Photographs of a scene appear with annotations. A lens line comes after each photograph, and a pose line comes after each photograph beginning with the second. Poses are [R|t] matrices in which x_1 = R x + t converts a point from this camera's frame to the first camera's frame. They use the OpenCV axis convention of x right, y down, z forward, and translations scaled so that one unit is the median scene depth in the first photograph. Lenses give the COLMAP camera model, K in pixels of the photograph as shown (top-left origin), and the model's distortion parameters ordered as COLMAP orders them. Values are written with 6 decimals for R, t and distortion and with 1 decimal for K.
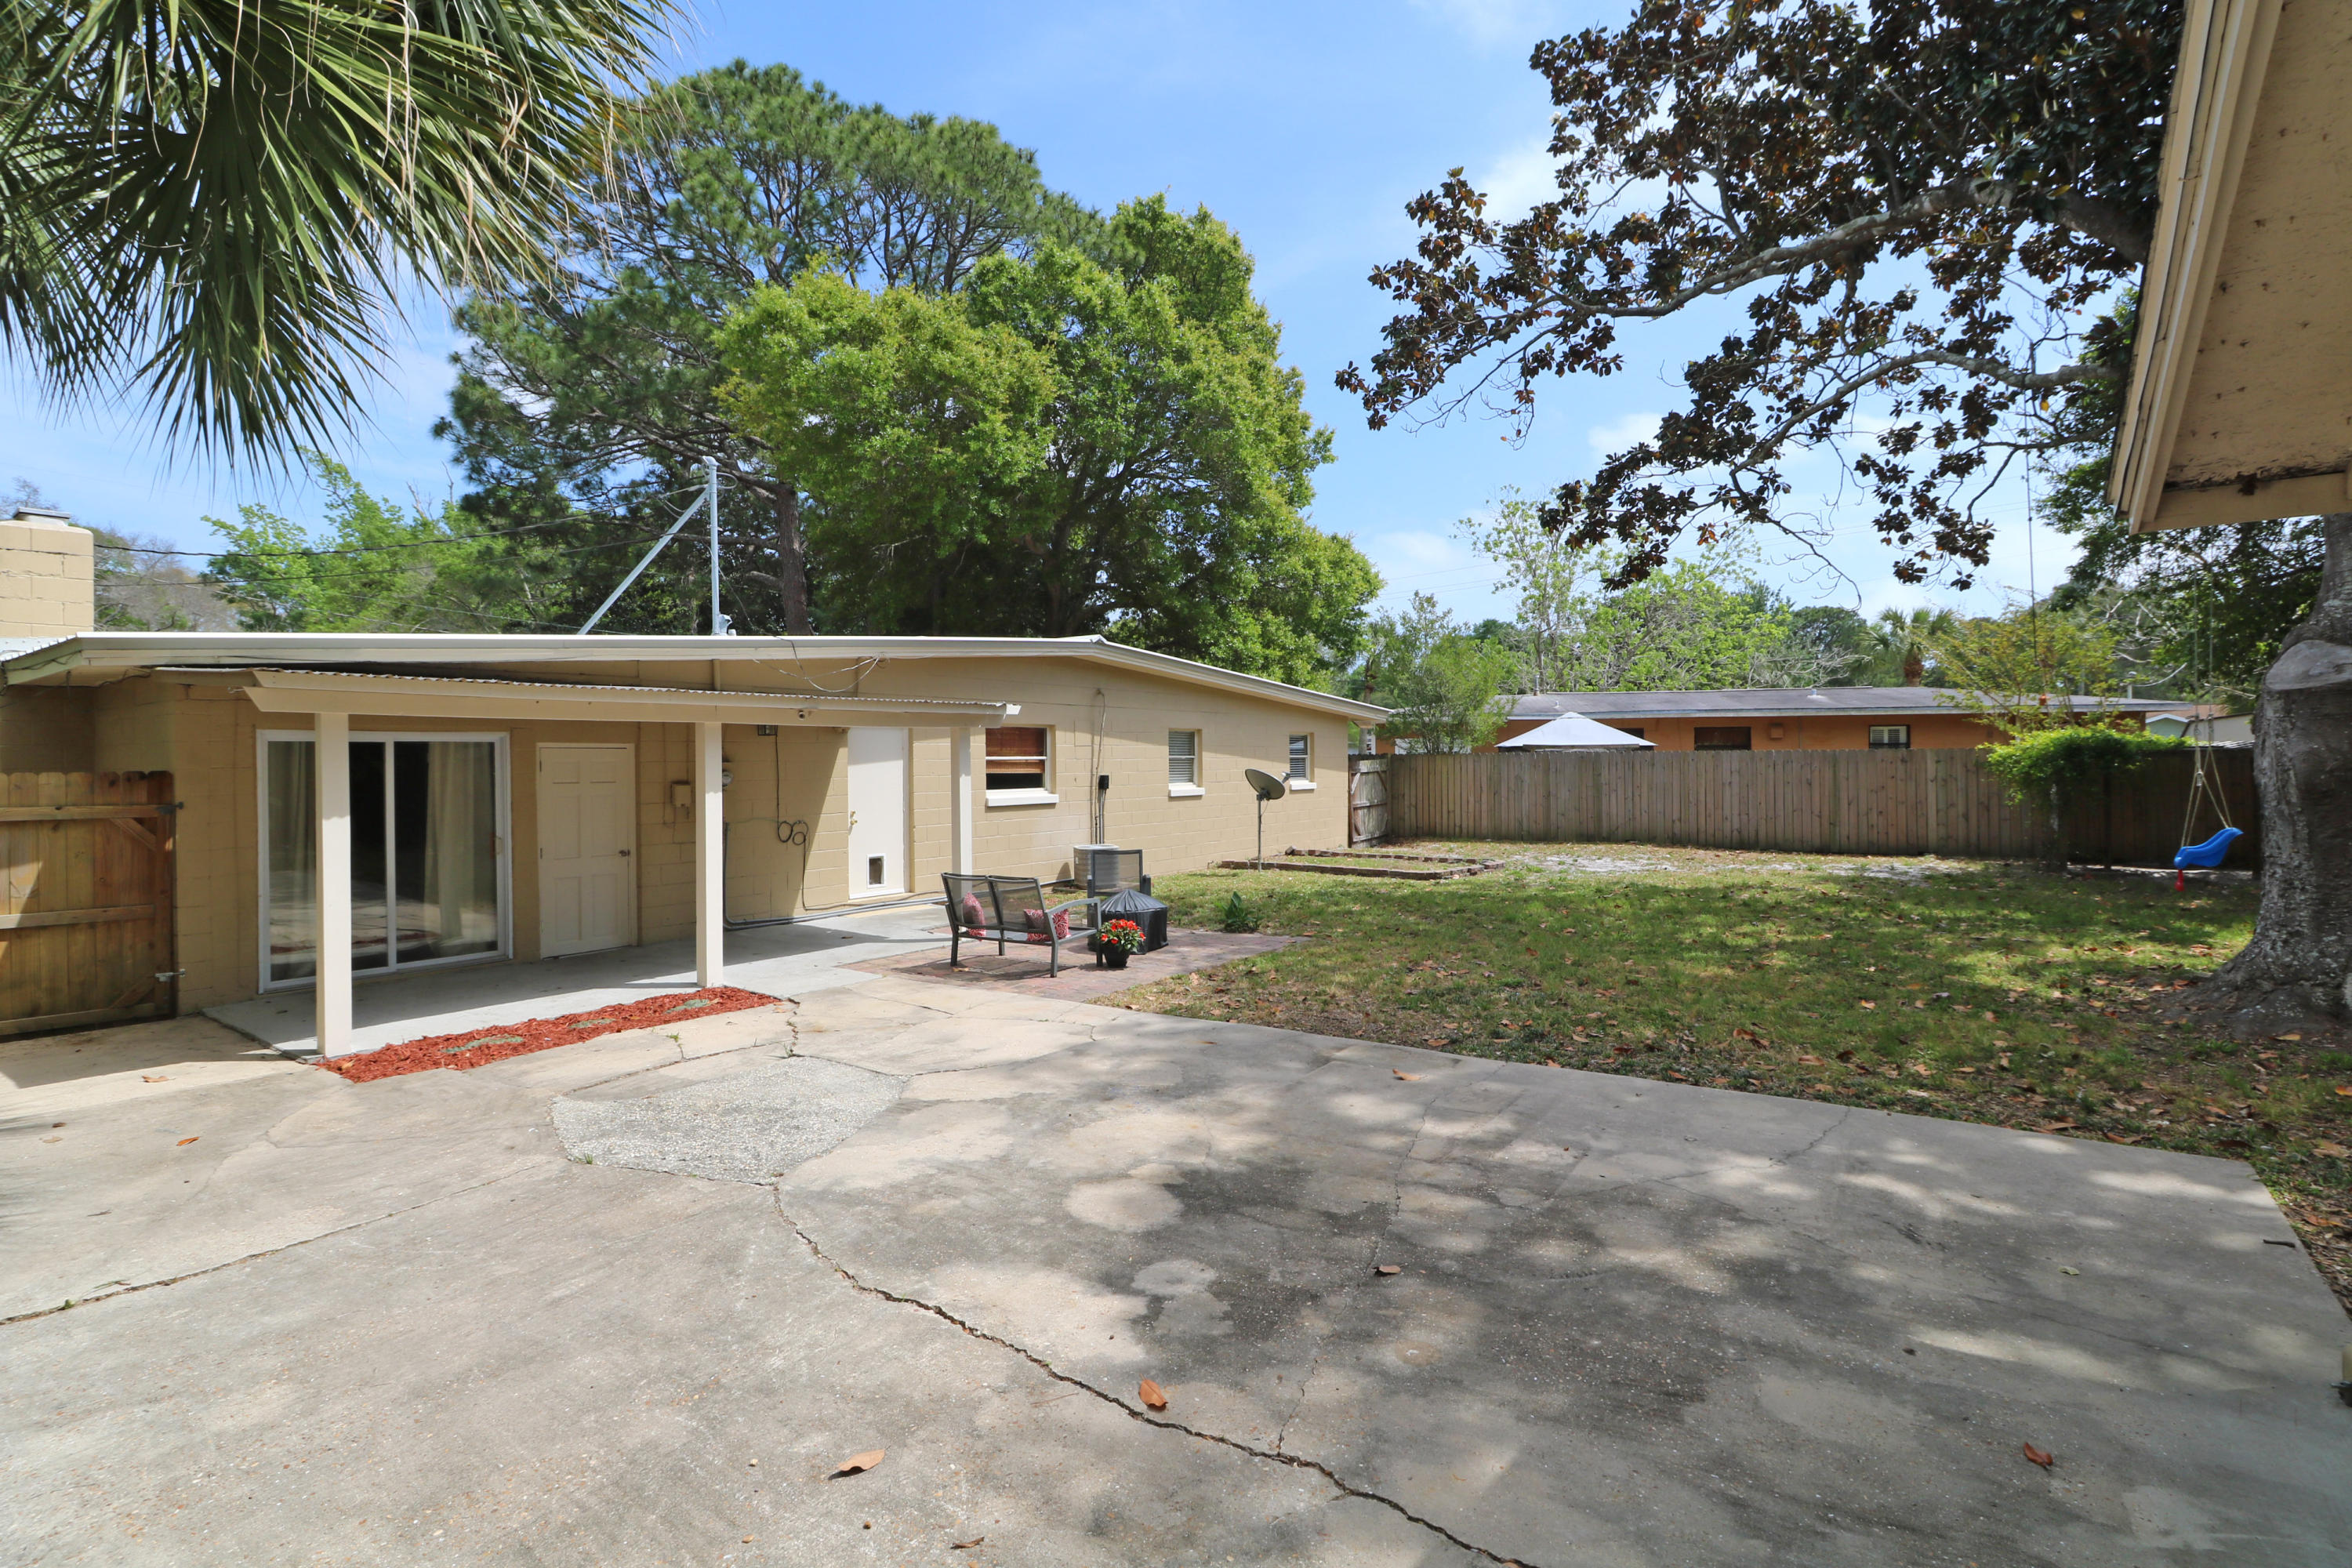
lens RADIAL K [[1119.7, 0, 1176.0], [0, 1119.7, 784.0], [0, 0, 1]] dist [-0.010535, -0.000806]
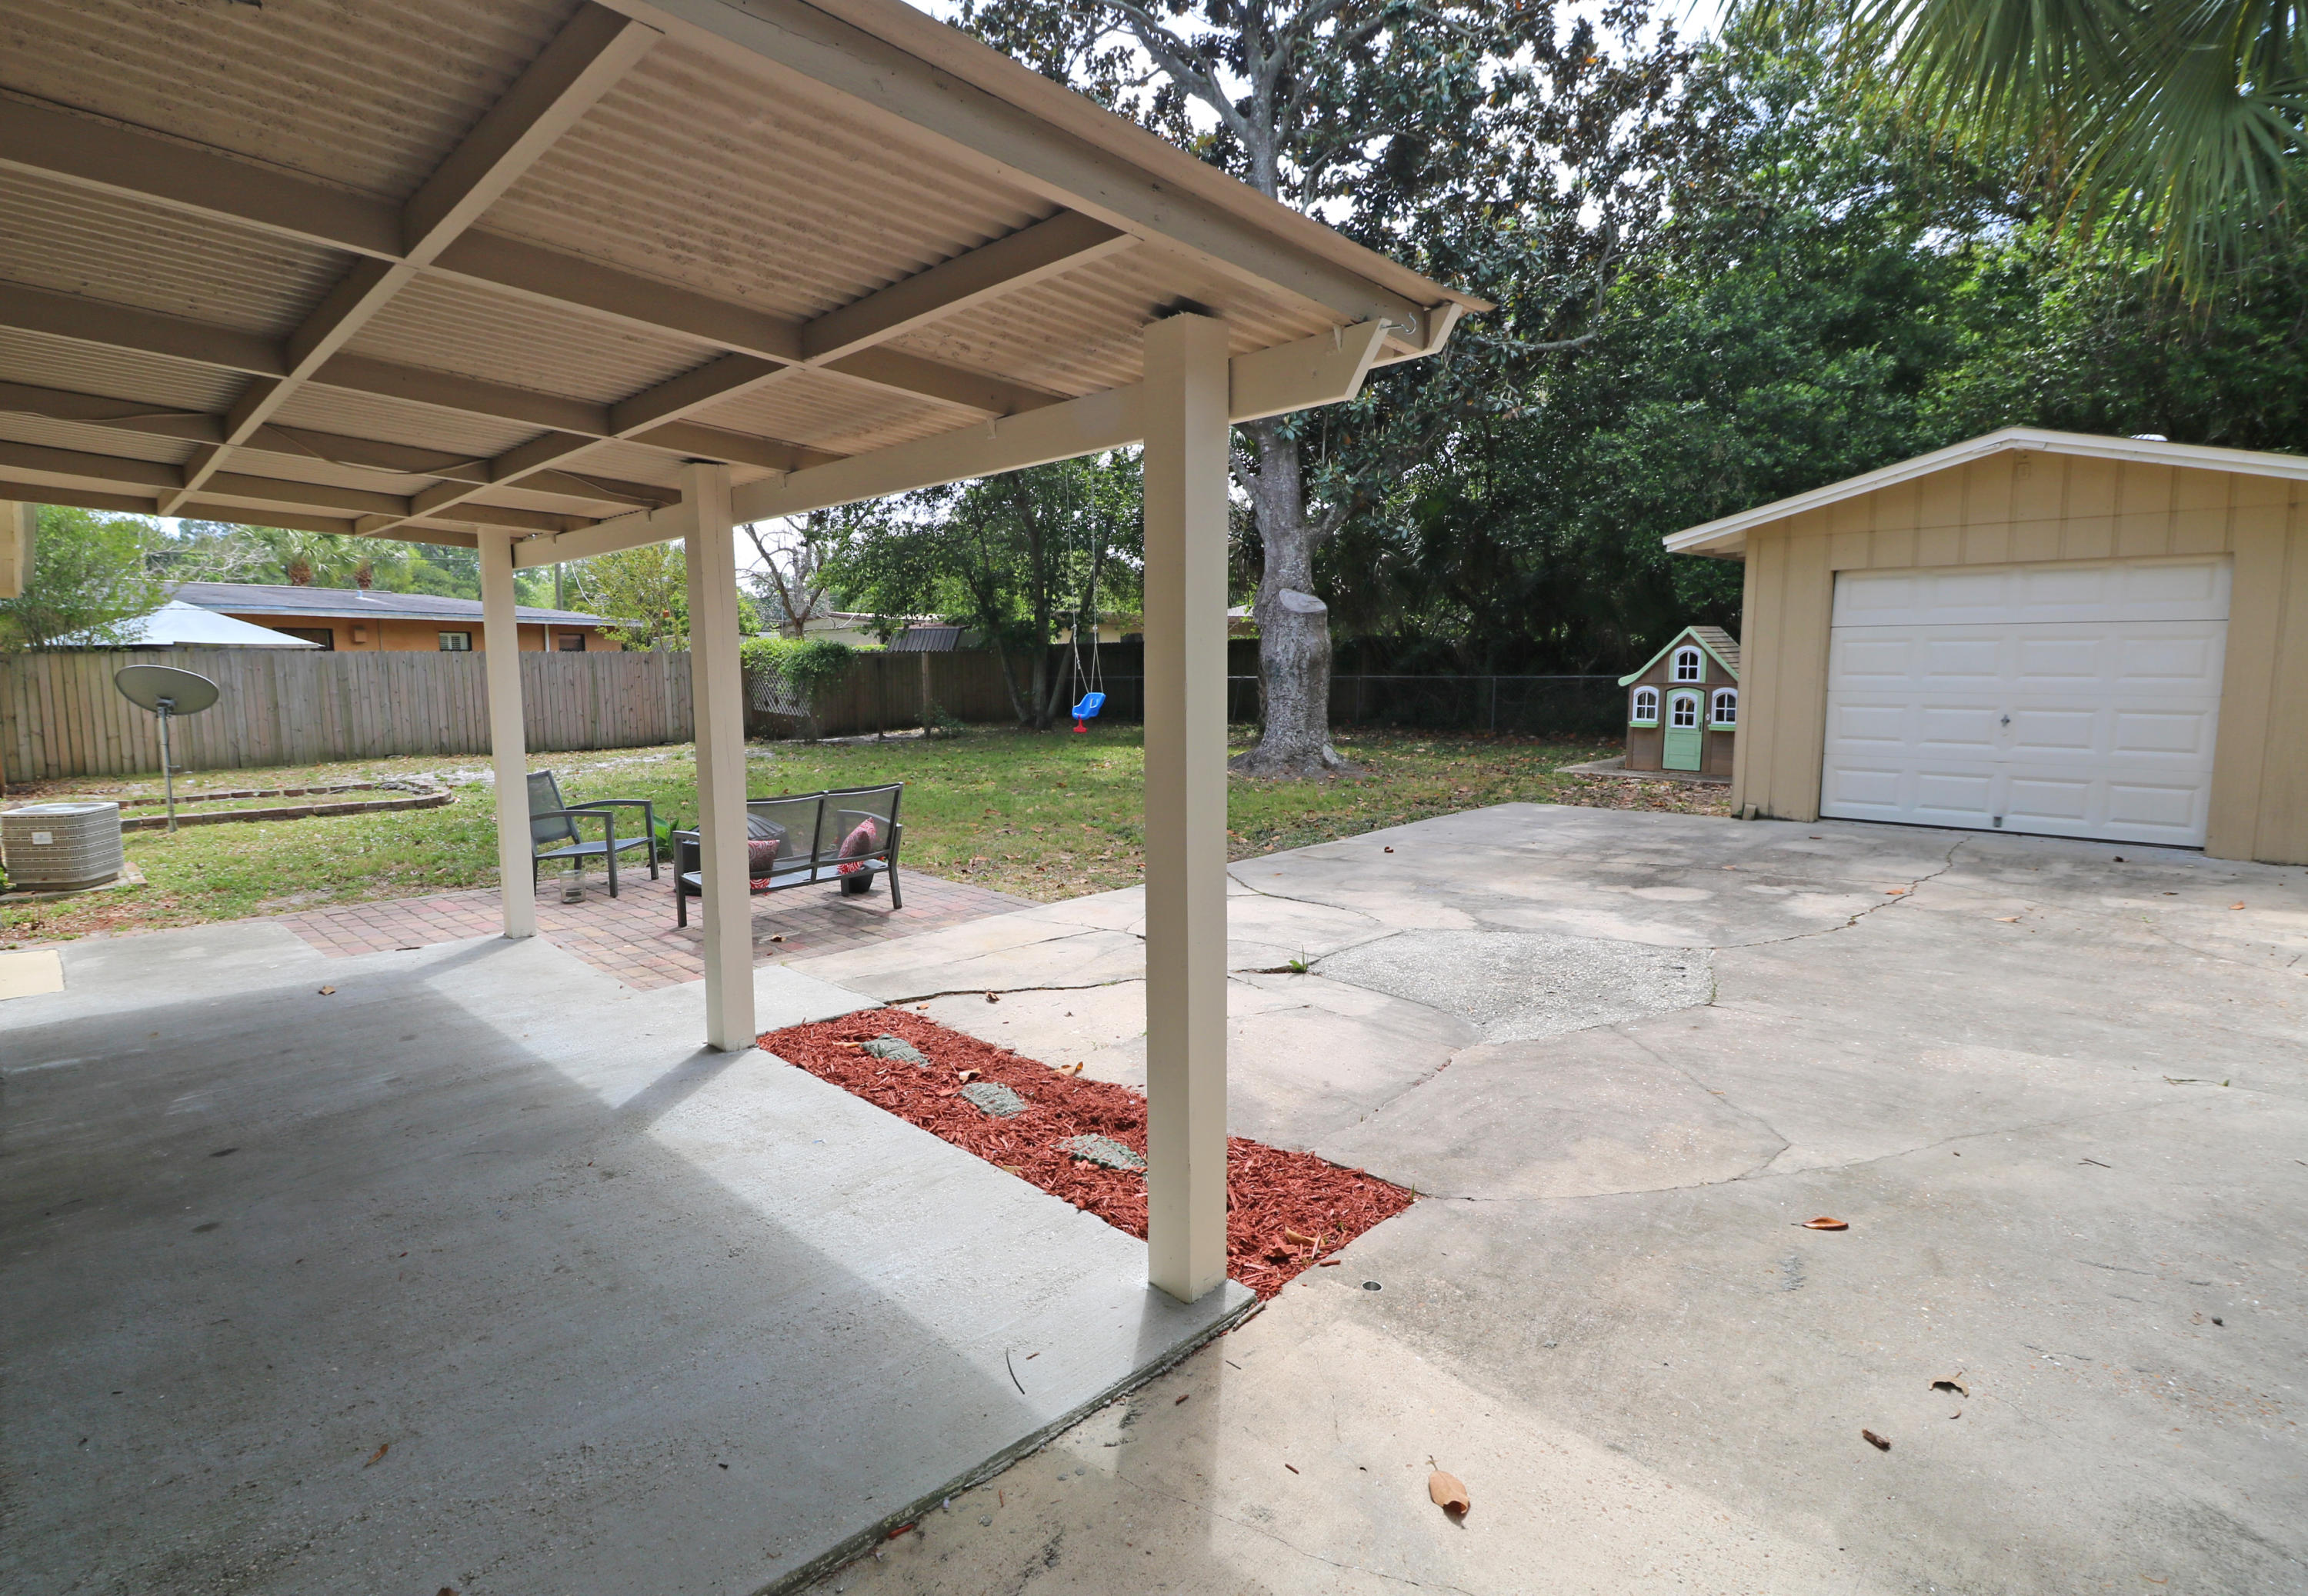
lens RADIAL K [[1089.5, 0, 1154.0], [0, 1089.5, 798.0], [0, 0, 1]] dist [-0.000144, 0.000025]
pose [[0.178010, -0.116303, 0.977131, -1.010349], [0.029481, 0.993175, 0.112842, 0.017941], [-0.983587, 0.008719, 0.180224, 0.844179]]
